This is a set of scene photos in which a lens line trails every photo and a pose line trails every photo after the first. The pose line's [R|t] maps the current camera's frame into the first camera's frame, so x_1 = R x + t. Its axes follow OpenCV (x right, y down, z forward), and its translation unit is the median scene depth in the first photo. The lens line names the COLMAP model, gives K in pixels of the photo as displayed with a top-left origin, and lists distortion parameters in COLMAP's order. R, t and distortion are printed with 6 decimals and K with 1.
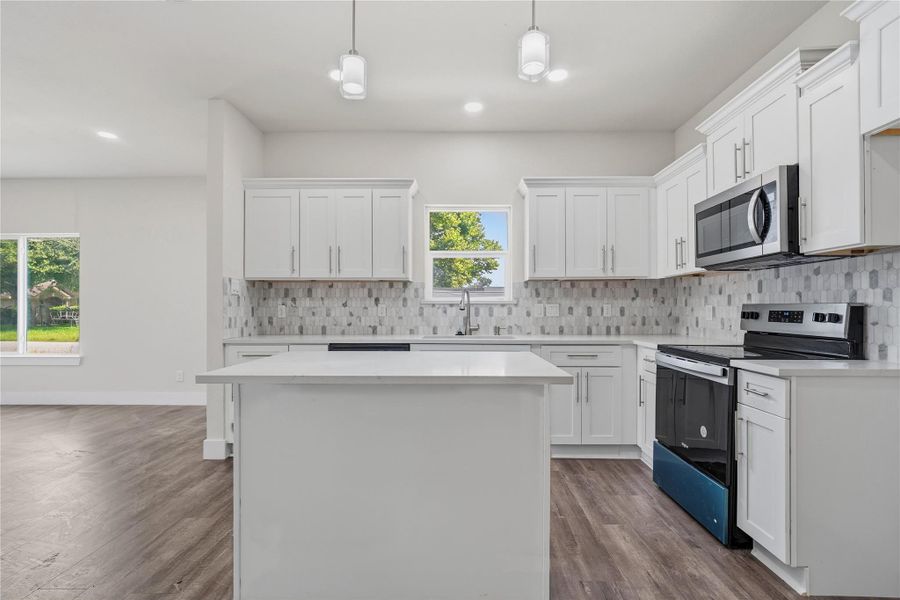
lens RADIAL K [[423.9, 0, 454.0], [0, 423.9, 306.3], [0, 0, 1]] dist [-0.002095, 0.000628]
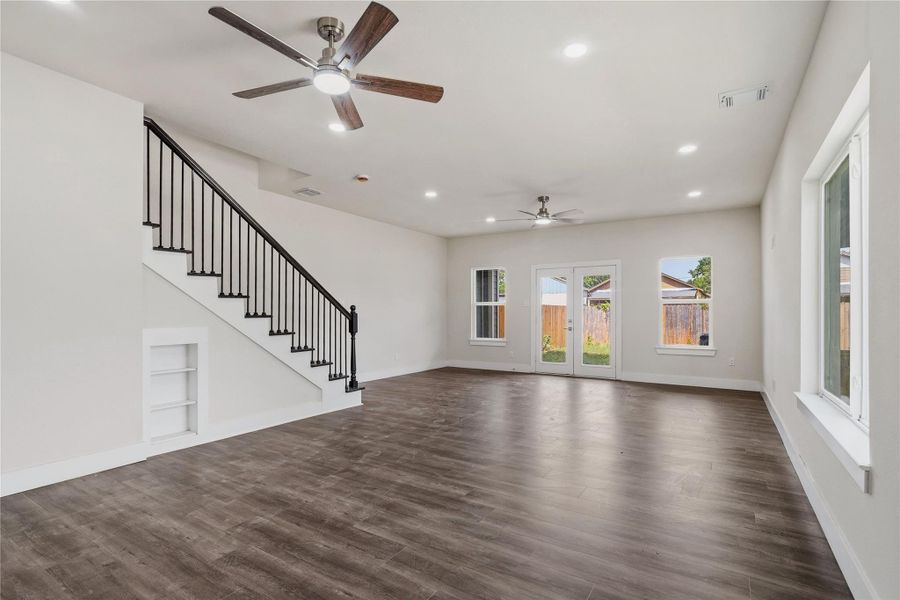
lens RADIAL K [[434.1, 0, 454.3], [0, 434.1, 311.8], [0, 0, 1]] dist [-0.004832, 0.000409]
pose [[-0.514068, -0.003920, -0.857741, -0.625633], [0.006701, 0.999941, -0.008586, 0.013009], [0.857724, -0.010161, -0.514011, 1.223397]]
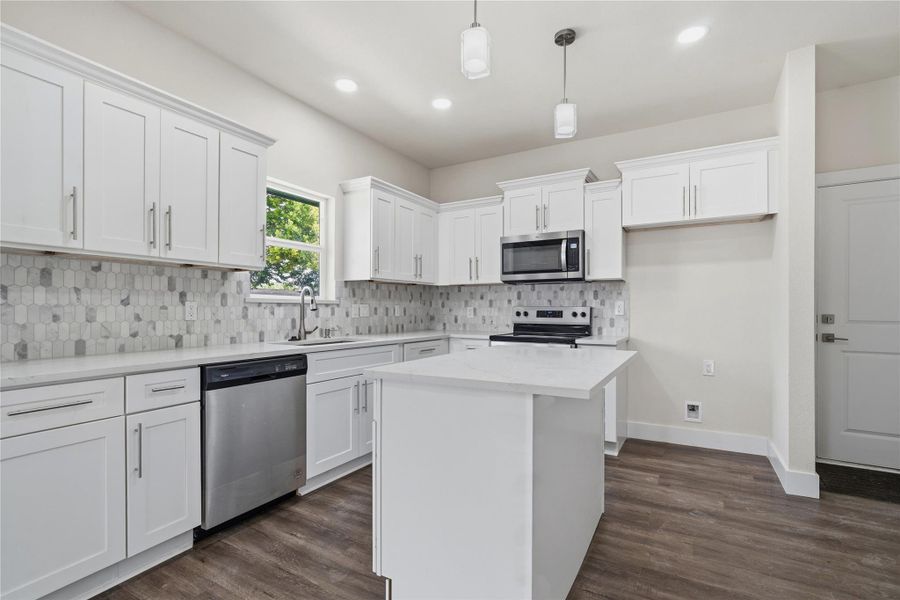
lens RADIAL K [[429.4, 0, 454.9], [0, 429.4, 309.6], [0, 0, 1]] dist [-0.001276, 0.000411]
pose [[0.472853, 0.000819, 0.881141, -0.575403], [-0.006916, 0.999972, 0.002782, 0.002403], [-0.881114, -0.007409, 0.472846, 0.321363]]
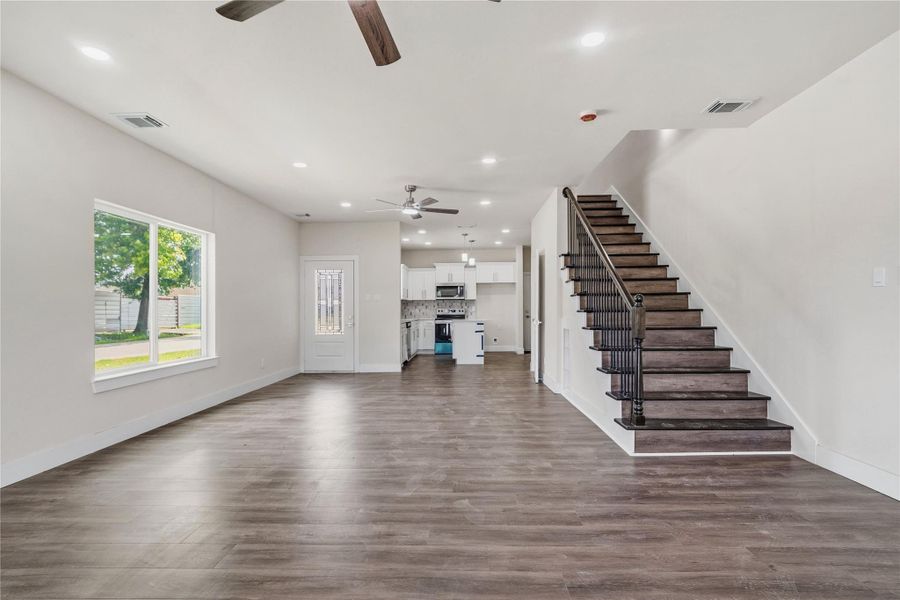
lens RADIAL K [[434.1, 0, 454.3], [0, 434.1, 311.8], [0, 0, 1]] dist [-0.004832, 0.000409]
pose [[0.006113, -0.003187, 0.999976, -2.580603], [-0.001062, 0.999994, 0.003193, 0.010917], [-0.999981, -0.001081, 0.006110, 0.577940]]
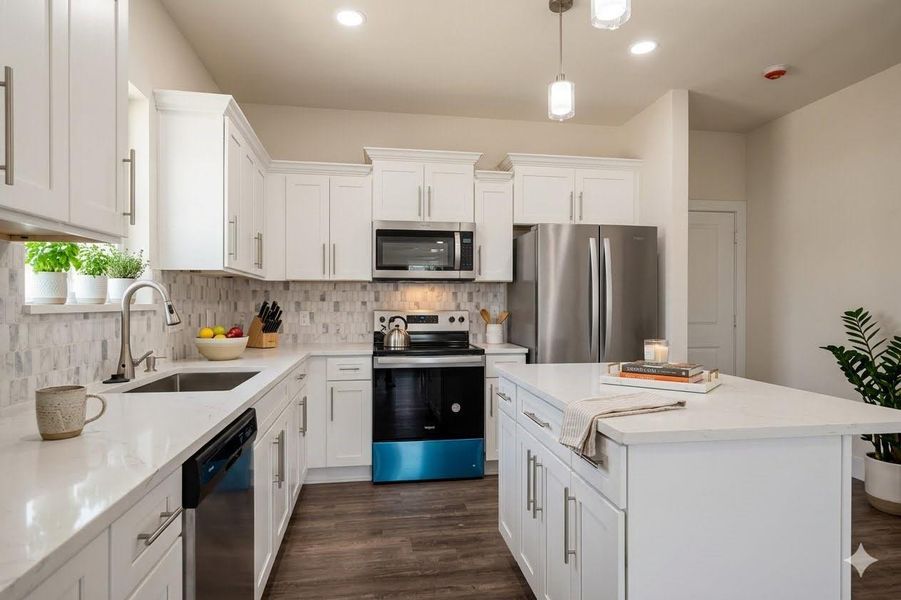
lens RADIAL K [[499.4, 0, 455.3], [0, 499.4, 314.0], [0, 0, 1]] dist [0.010171, 0.000374]
pose [[-0.194024, -0.011629, 0.980928, -0.543589], [-0.004800, 0.999929, 0.010905, -0.008721], [-0.980985, -0.002593, -0.194067, 0.754959]]
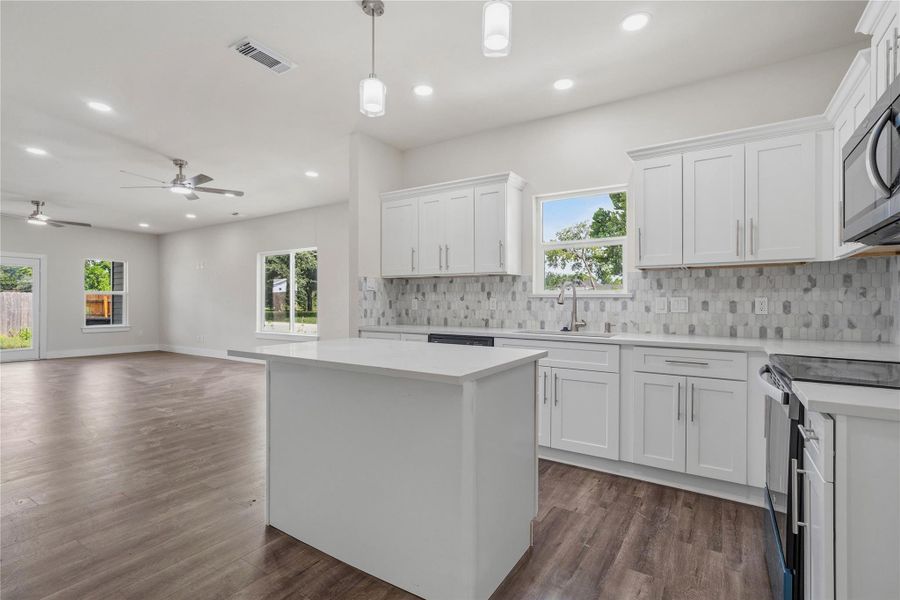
lens RADIAL K [[420.4, 0, 454.5], [0, 420.4, 301.9], [0, 0, 1]] dist [0.001684, 0.001147]
pose [[0.854503, 0.002986, -0.519438, 0.283982], [-0.000515, 0.999988, 0.004901, -0.000564], [0.519446, -0.003921, 0.854494, 0.081079]]
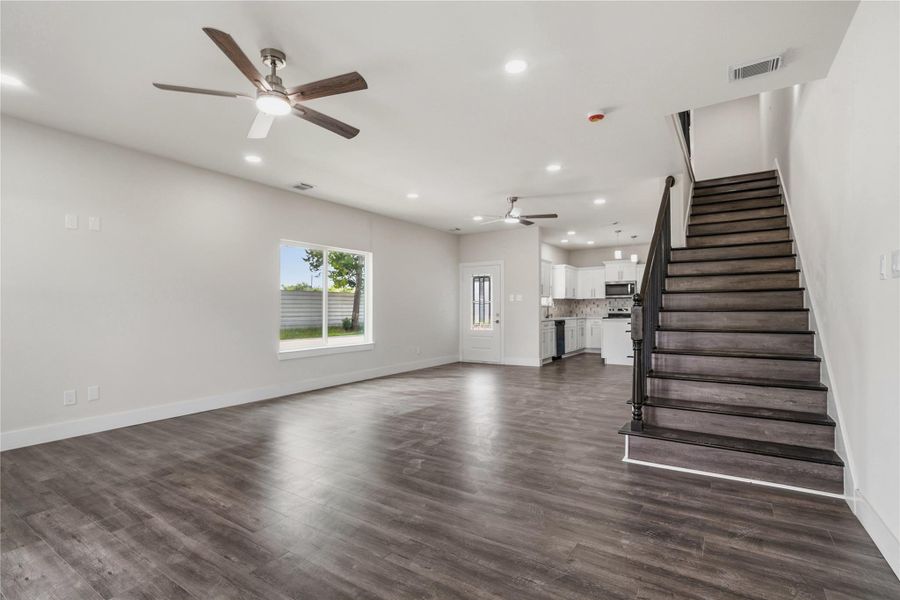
lens RADIAL K [[423.9, 0, 454.0], [0, 423.9, 306.3], [0, 0, 1]] dist [-0.002095, 0.000628]
pose [[0.528875, 0.005308, 0.848683, -2.581510], [-0.003332, 0.999986, -0.004178, 0.007330], [-0.848693, -0.000618, 0.528885, 0.069126]]
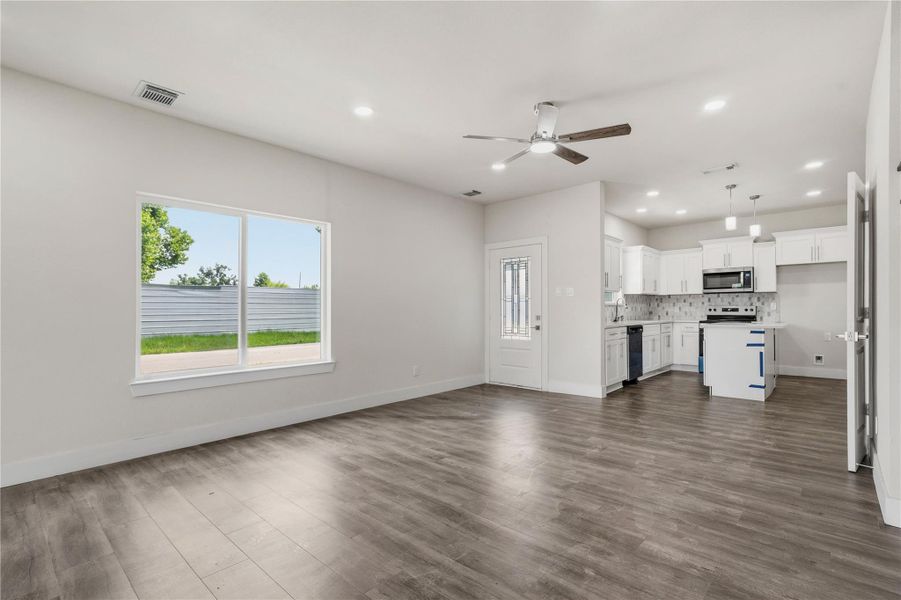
lens RADIAL K [[424.3, 0, 454.5], [0, 424.3, 306.3], [0, 0, 1]] dist [-0.002095, 0.000628]
pose [[0.653457, 0.004197, 0.756952, -1.880219], [-0.001448, 0.999990, -0.004295, 0.008789], [-0.756962, 0.001711, 0.653456, 0.299020]]
